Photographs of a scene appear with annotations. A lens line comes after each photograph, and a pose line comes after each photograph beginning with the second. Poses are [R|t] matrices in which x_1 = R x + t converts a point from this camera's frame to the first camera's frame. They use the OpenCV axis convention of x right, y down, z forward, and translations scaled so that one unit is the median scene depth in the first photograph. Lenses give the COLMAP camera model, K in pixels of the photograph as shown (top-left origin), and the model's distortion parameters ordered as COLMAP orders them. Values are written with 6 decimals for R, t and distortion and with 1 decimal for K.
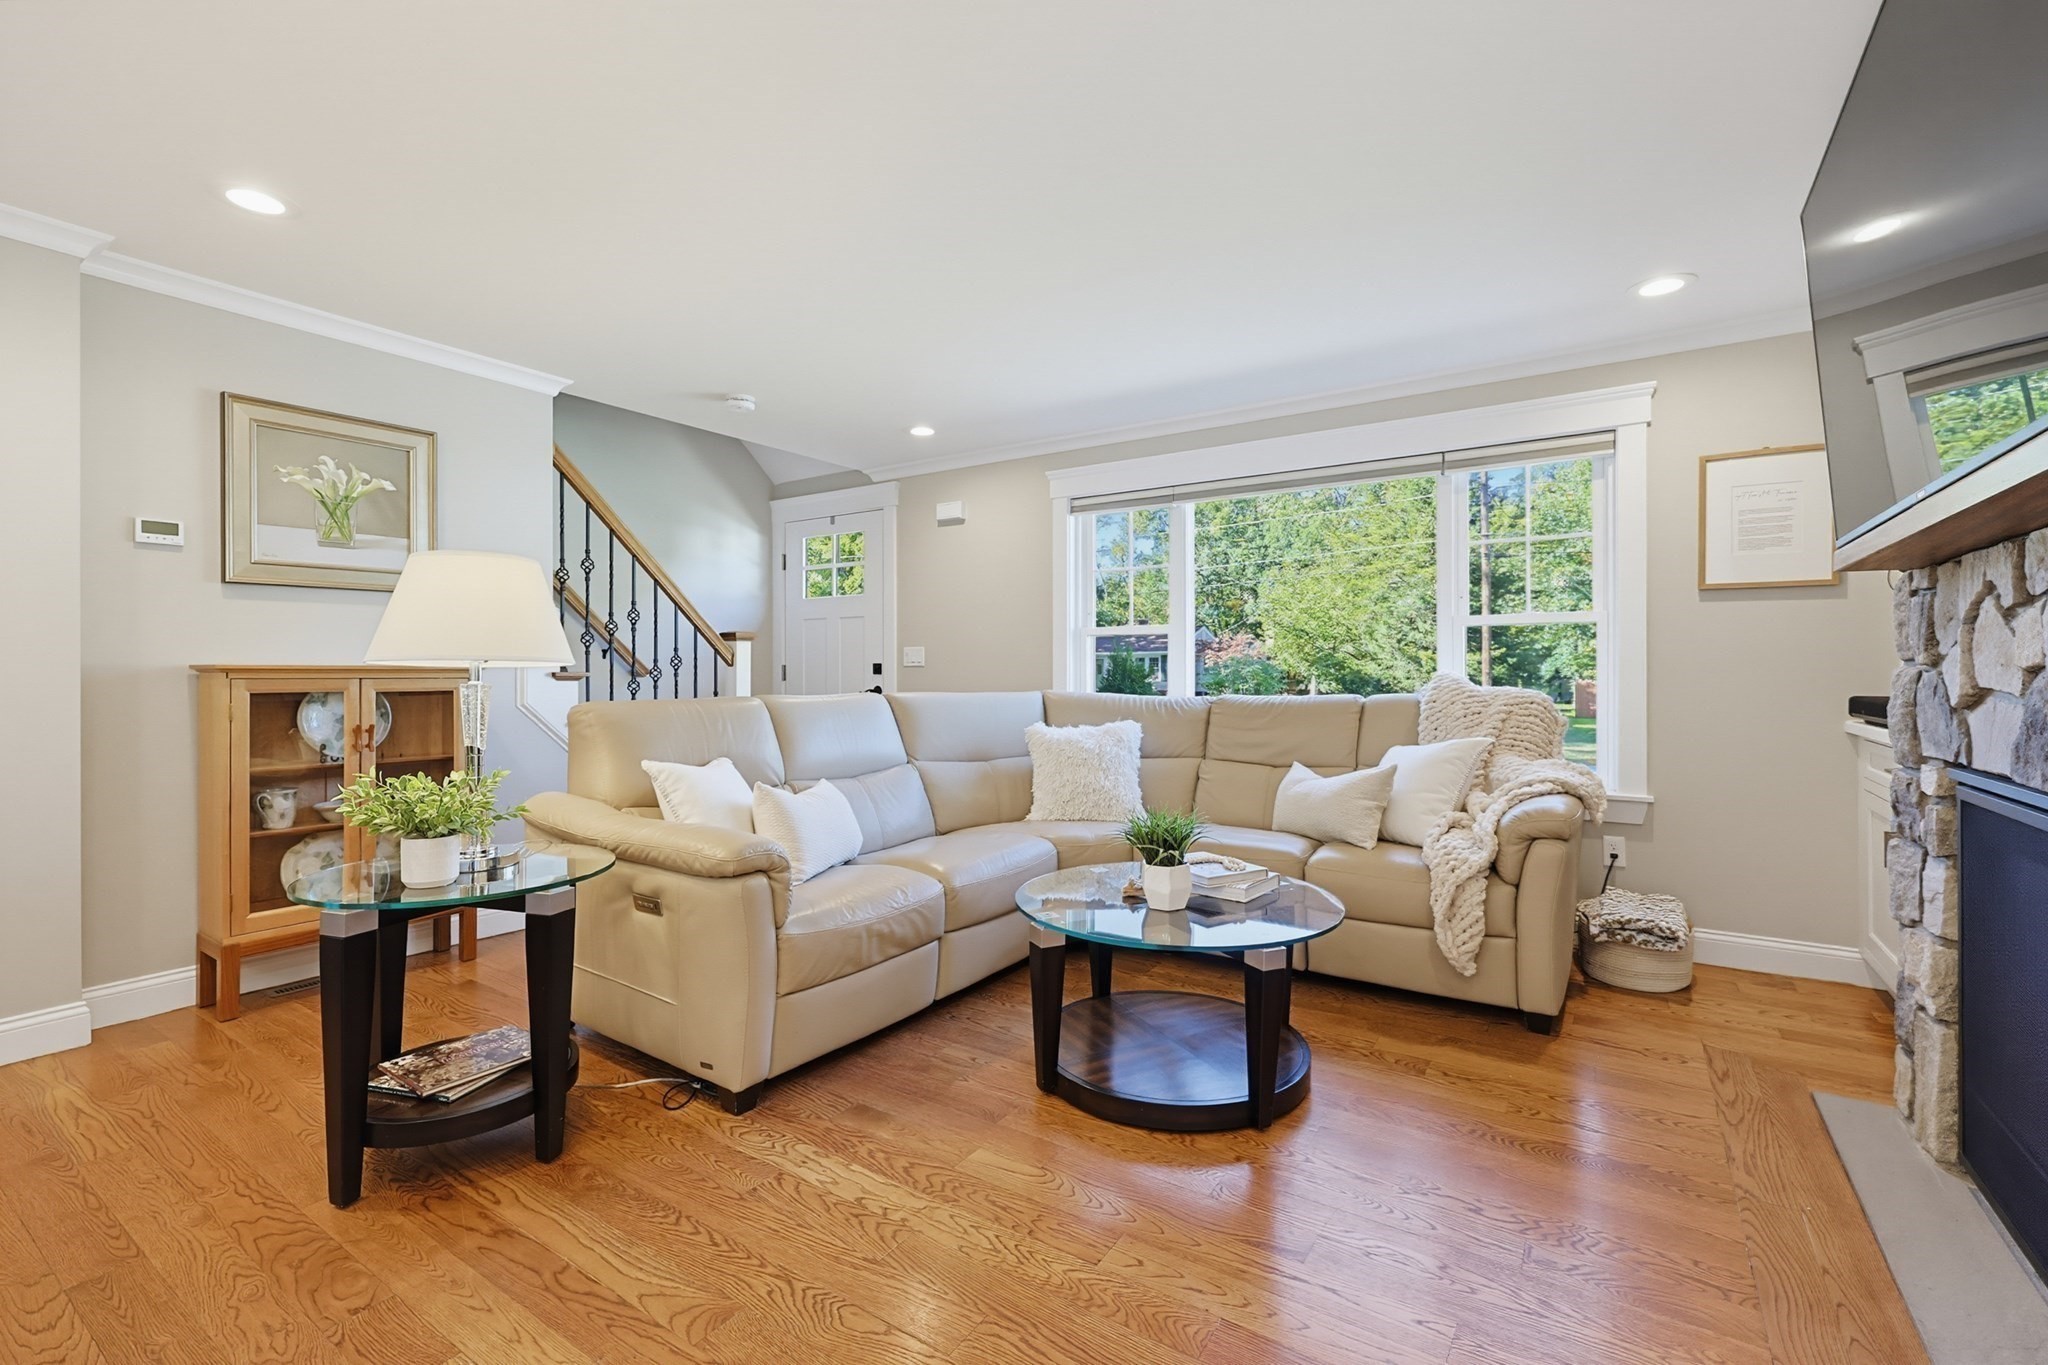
lens RADIAL K [[877.0, 0, 1040.3], [0, 877.0, 666.0], [0, 0, 1]] dist [0.000309, -0.001516]
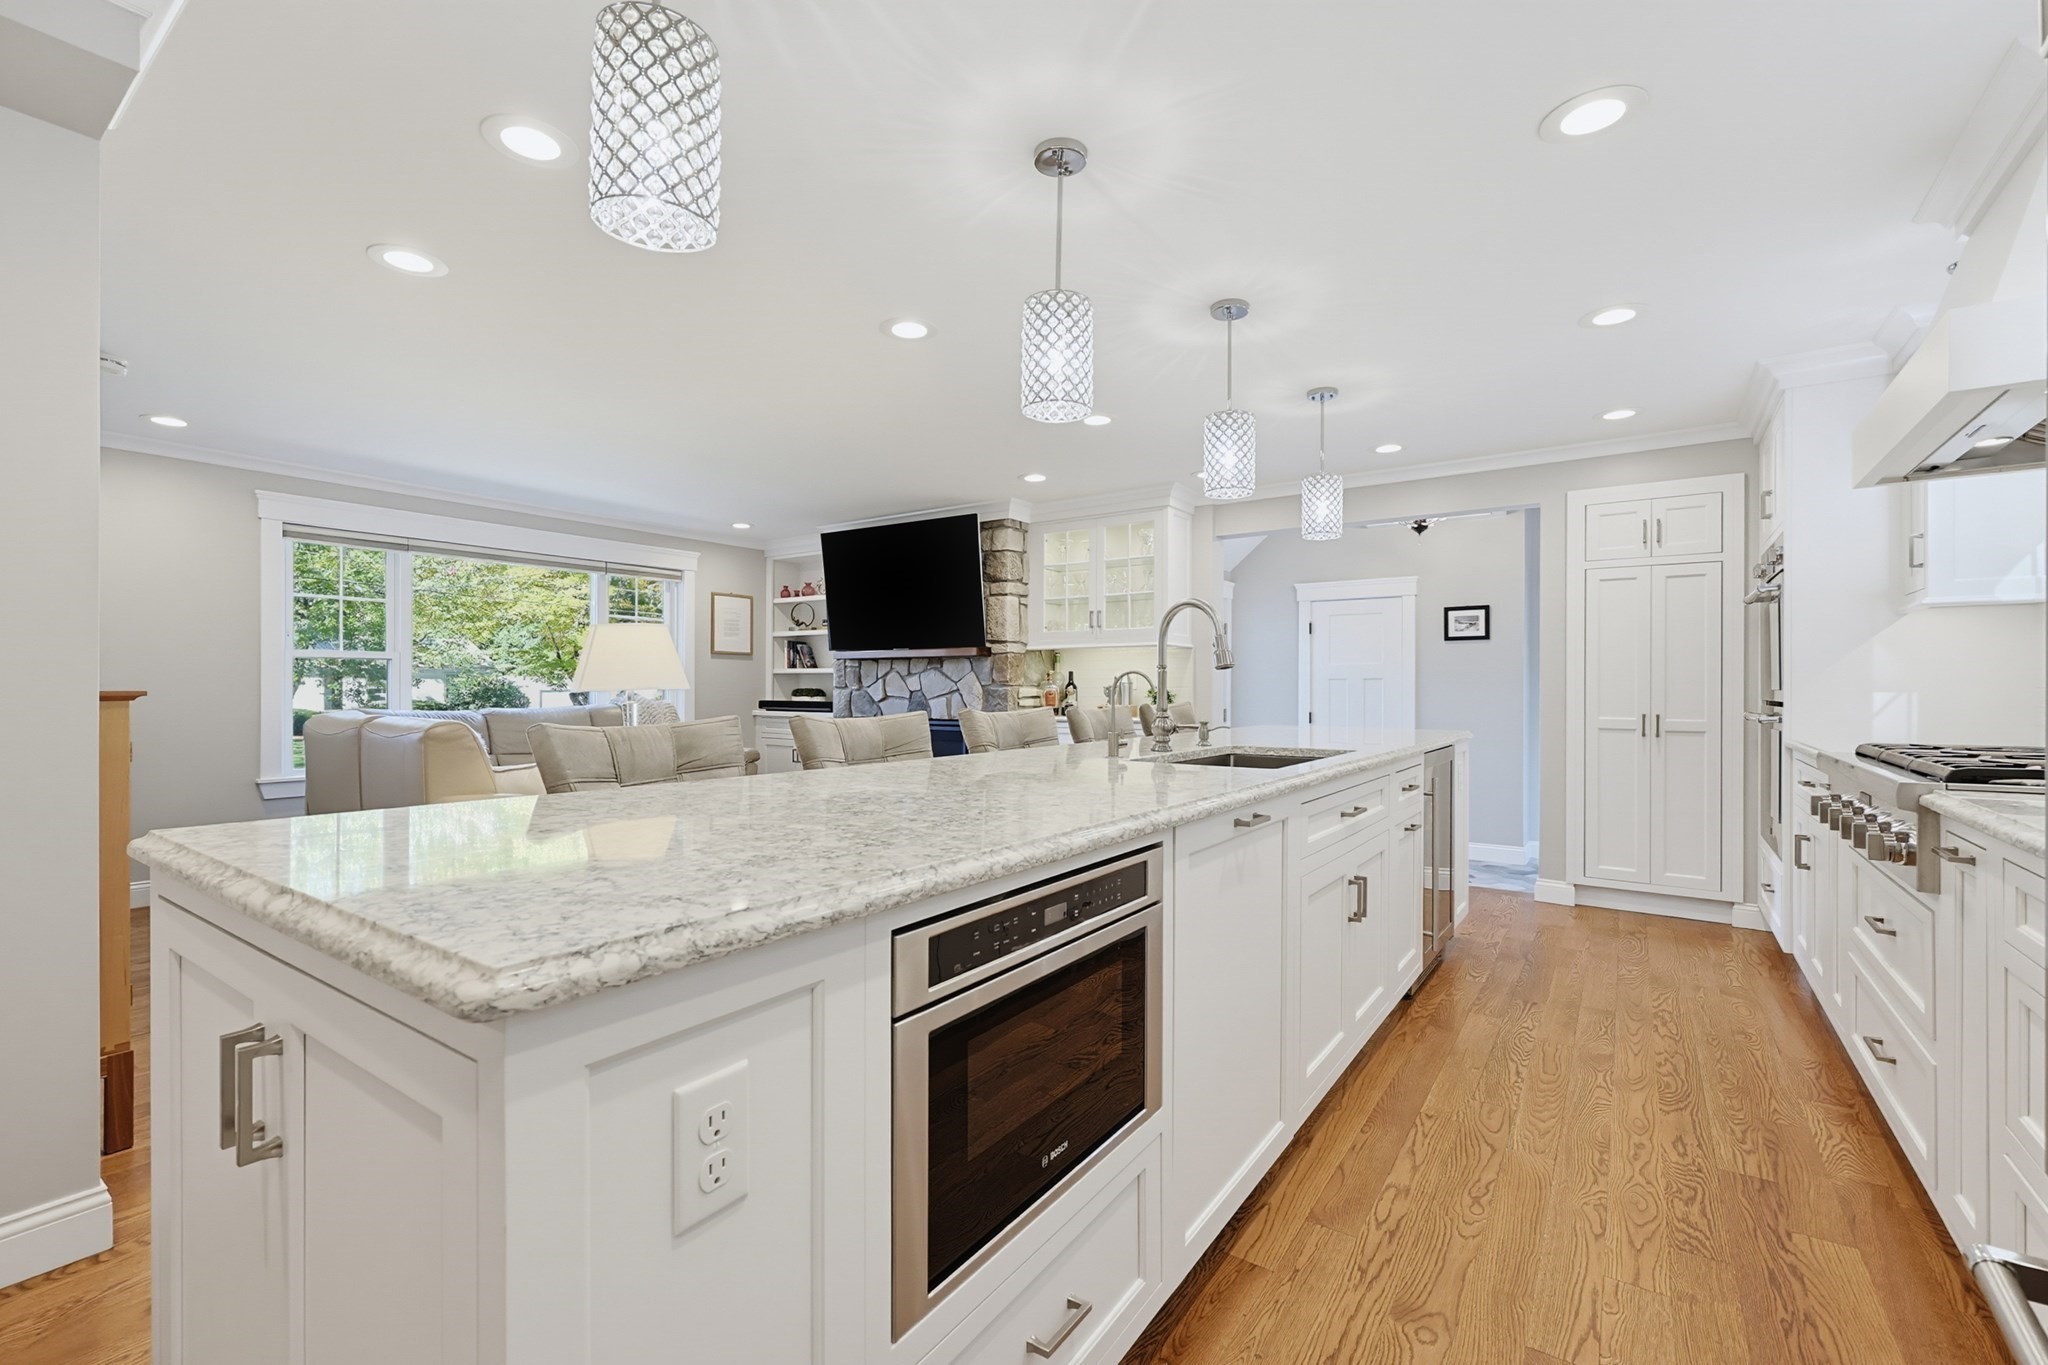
lens RADIAL K [[877.0, 0, 1023.7], [0, 877.0, 691.6], [0, 0, 1]] dist [0.000309, -0.001516]
pose [[0.033329, -0.005020, 0.999432, -1.422524], [-0.008943, 0.999946, 0.005320, -0.009897], [-0.999404, -0.009115, 0.033282, 0.151503]]
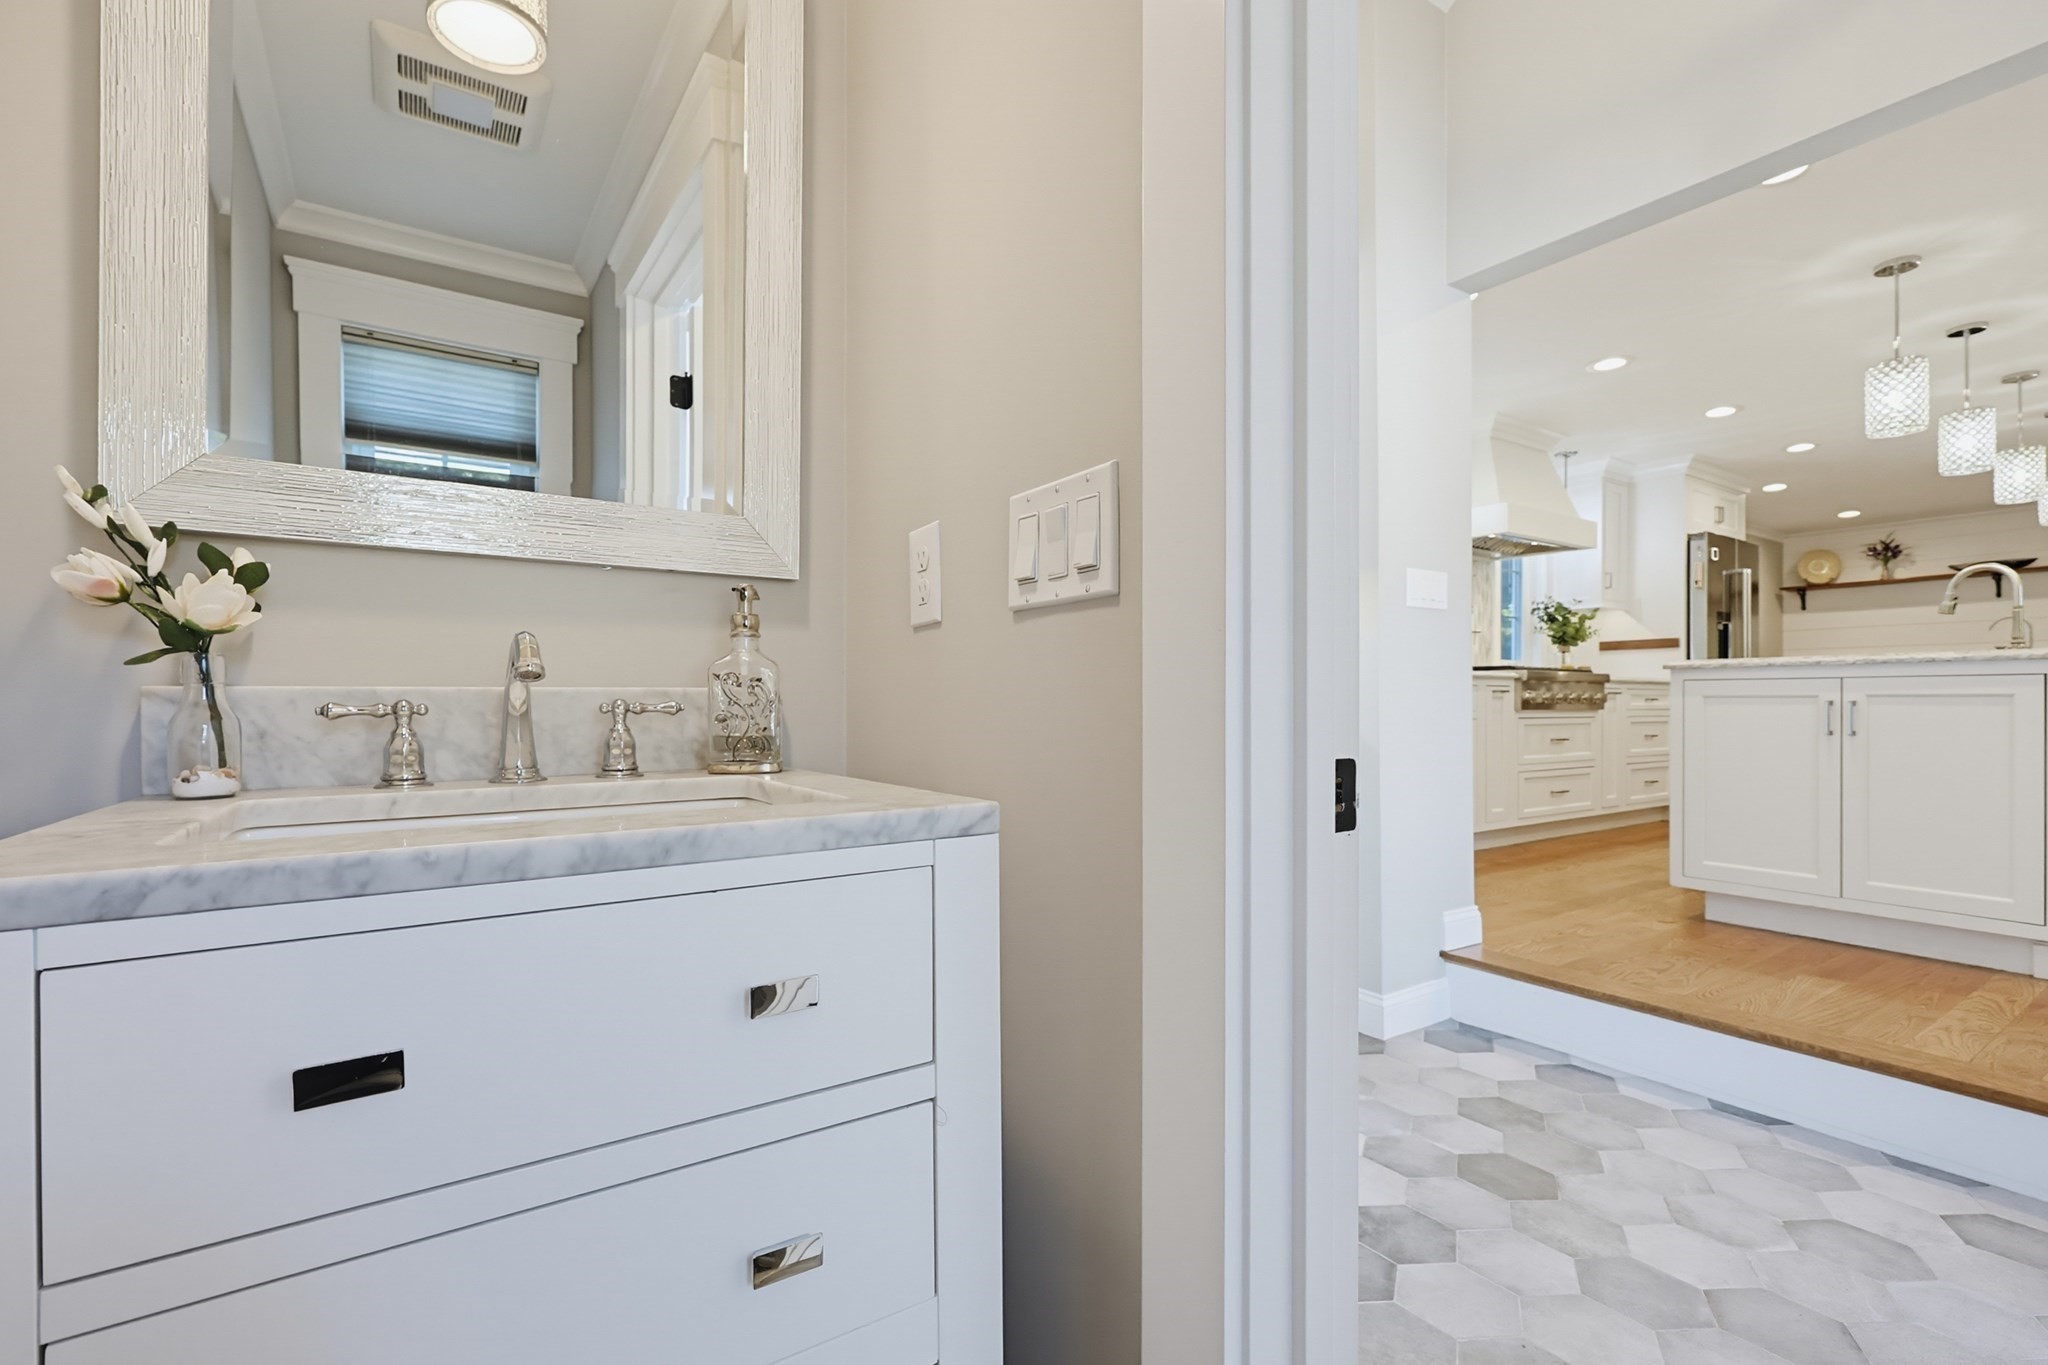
lens RADIAL K [[877.0, 0, 1006.0], [0, 877.0, 700.7], [0, 0, 1]] dist [0.000309, -0.001516]
pose [[-0.407417, 0.002669, -0.913238, 1.015791], [0.007044, 0.999975, -0.000220, 0.084350], [0.913215, -0.006523, -0.407426, -0.708568]]
